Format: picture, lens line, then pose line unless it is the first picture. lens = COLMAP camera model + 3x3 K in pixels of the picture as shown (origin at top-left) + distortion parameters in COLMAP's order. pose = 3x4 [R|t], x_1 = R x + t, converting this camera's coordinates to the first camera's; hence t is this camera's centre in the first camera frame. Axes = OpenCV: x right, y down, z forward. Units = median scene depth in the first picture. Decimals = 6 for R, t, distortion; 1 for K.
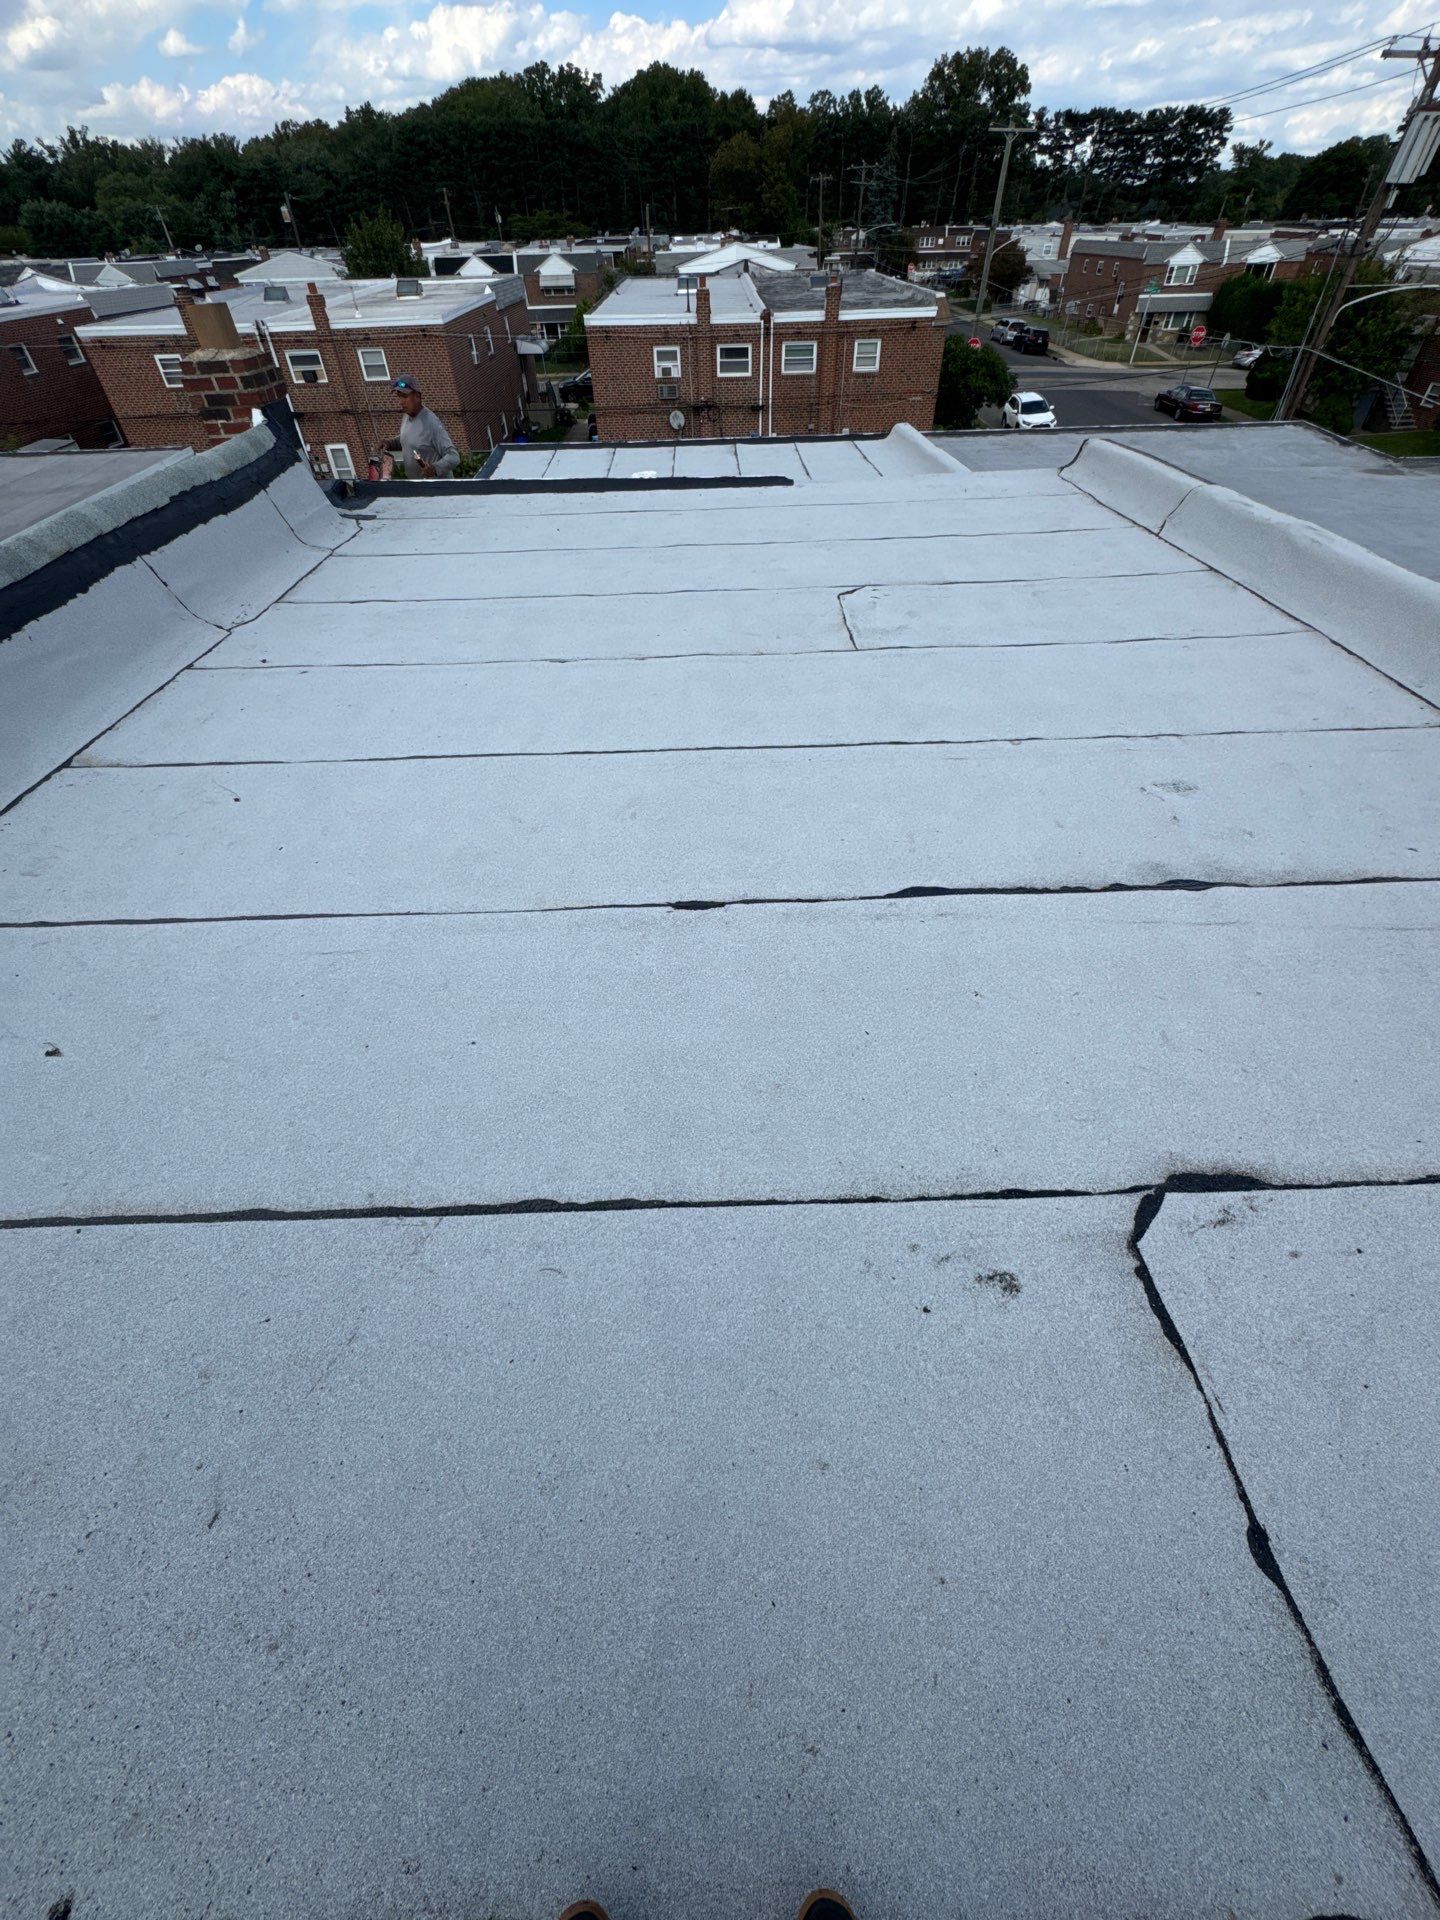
lens RADIAL K [[772.2, 0, 720.0], [0, 772.2, 960.0], [0, 0, 1]] dist [0.000111, -0.000231]
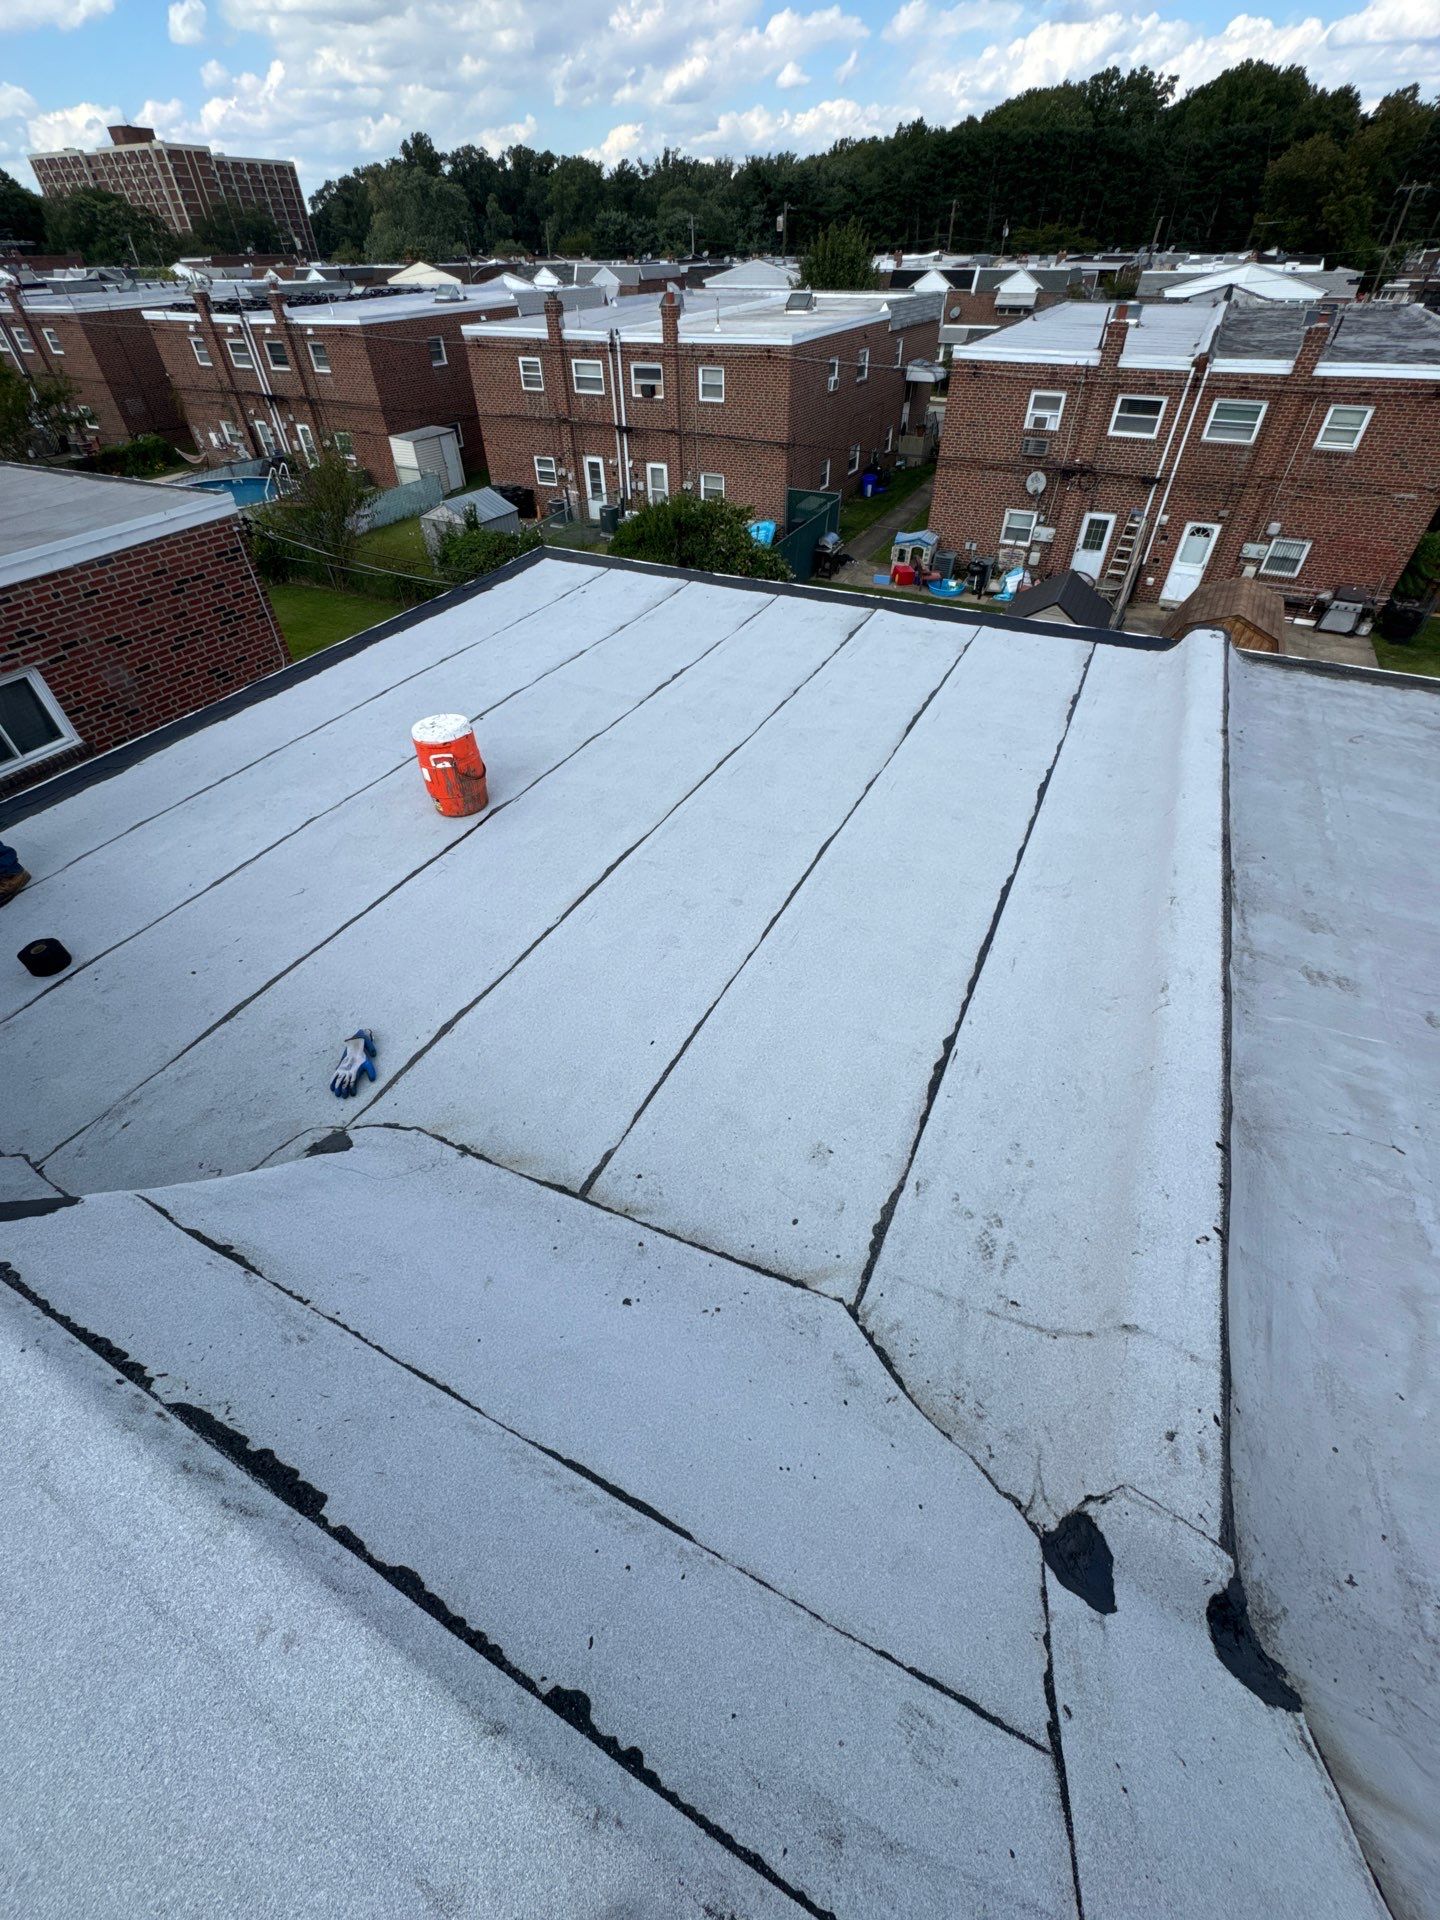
lens RADIAL K [[772.2, 0, 720.0], [0, 772.2, 960.0], [0, 0, 1]] dist [0.000111, -0.000231]
pose [[0.883419, 0.328573, -0.334081, 0.031931], [-0.331724, 0.942084, 0.049365, -0.068799], [0.330952, 0.067213, 0.941251, 0.073924]]
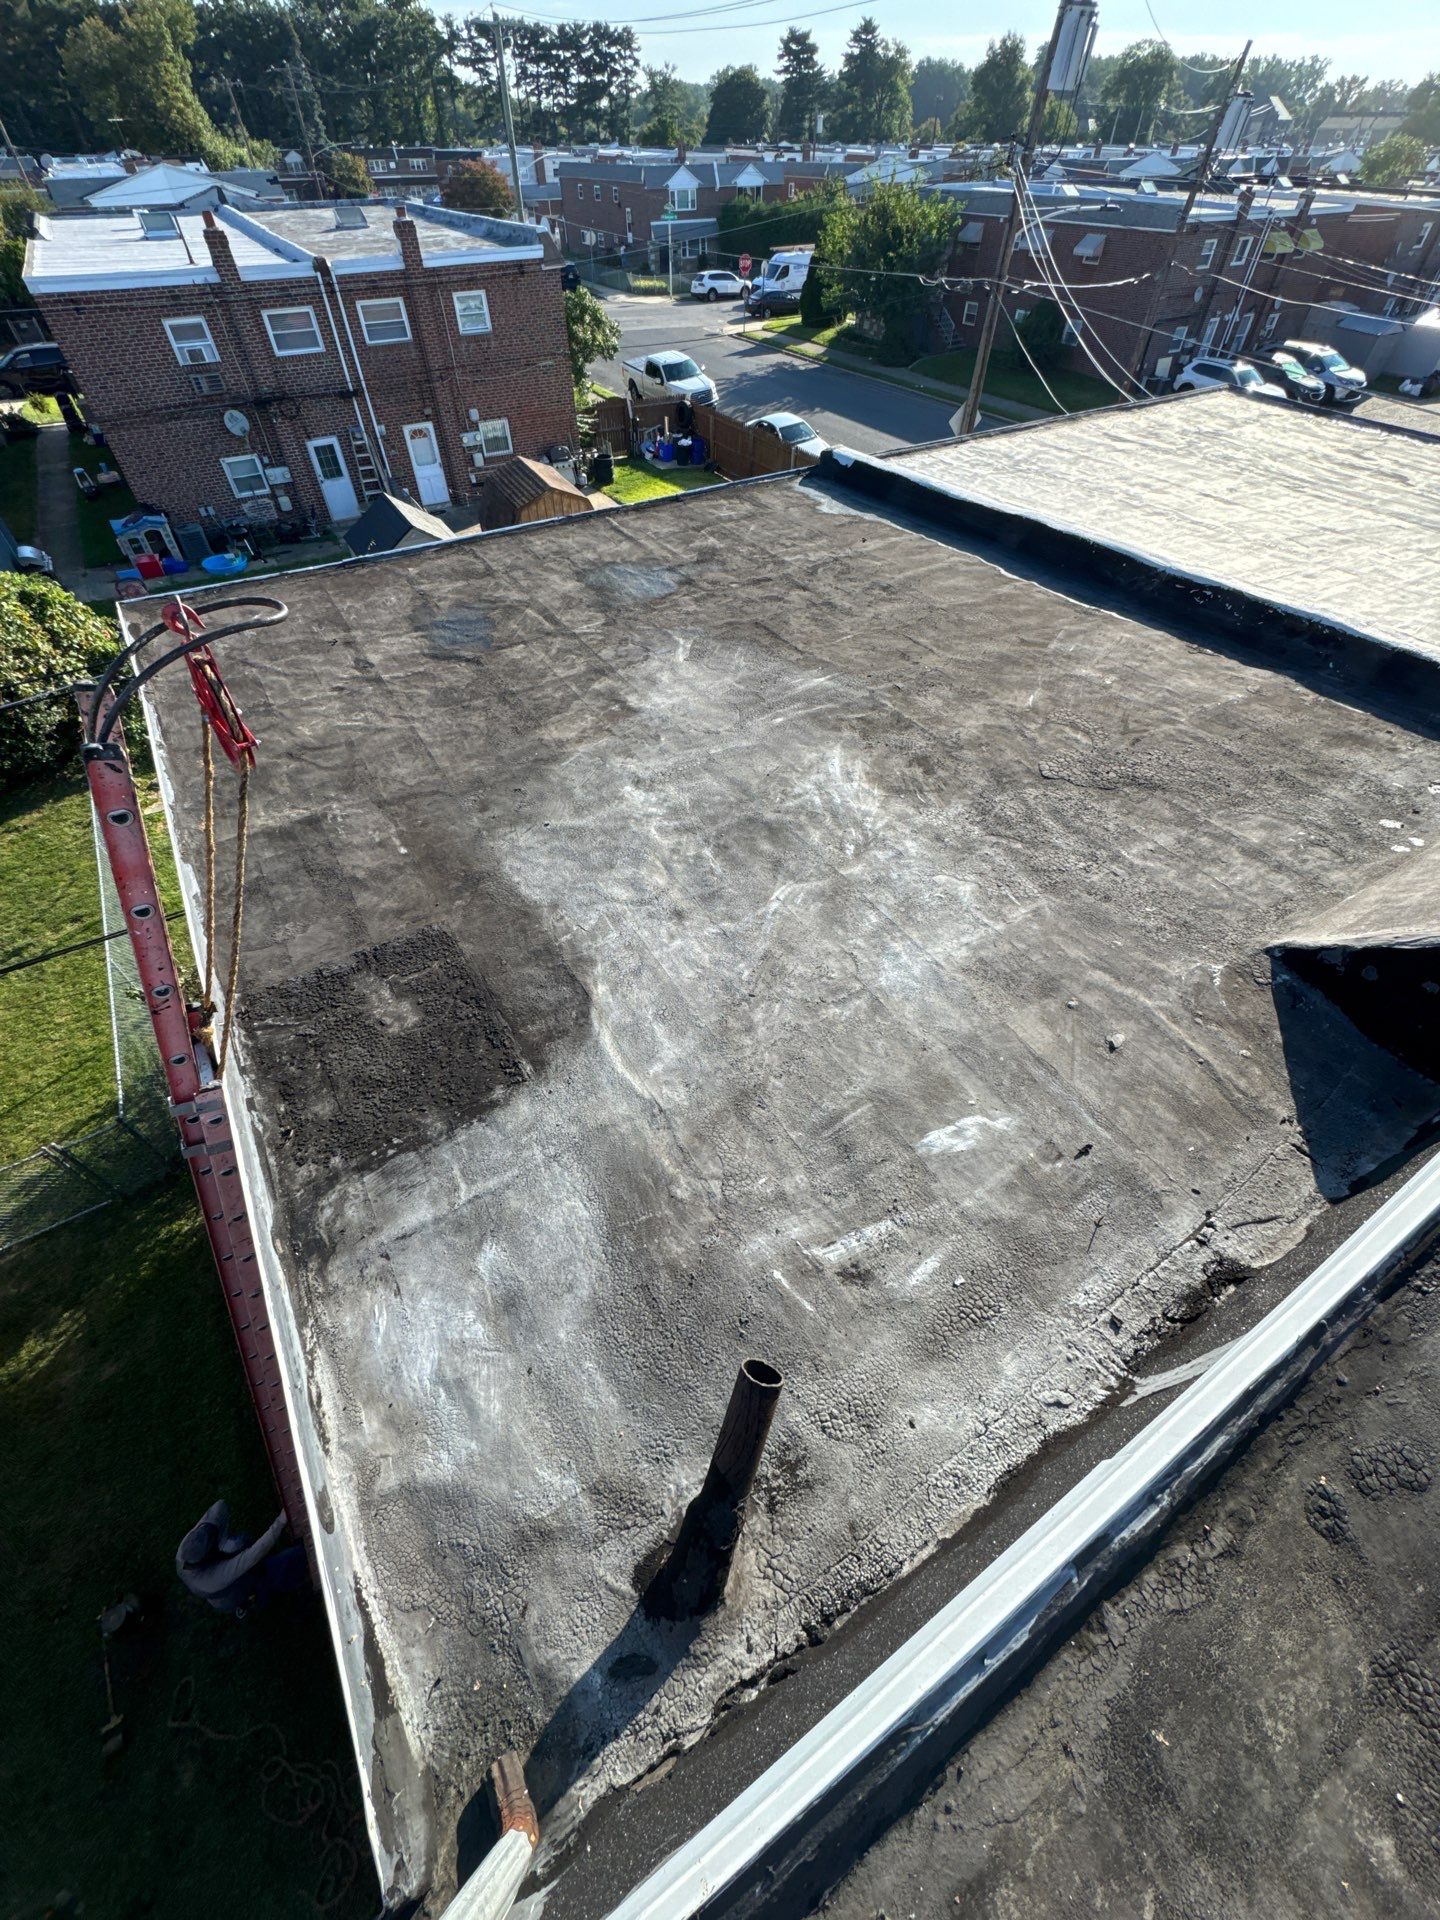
lens RADIAL K [[772.2, 0, 720.0], [0, 772.2, 960.0], [0, 0, 1]] dist [0.000111, -0.000231]
pose [[0.867934, -0.354467, 0.347912, -0.035844], [0.336800, 0.934860, 0.112260, -0.066833], [-0.365042, 0.019743, 0.930782, 0.074815]]
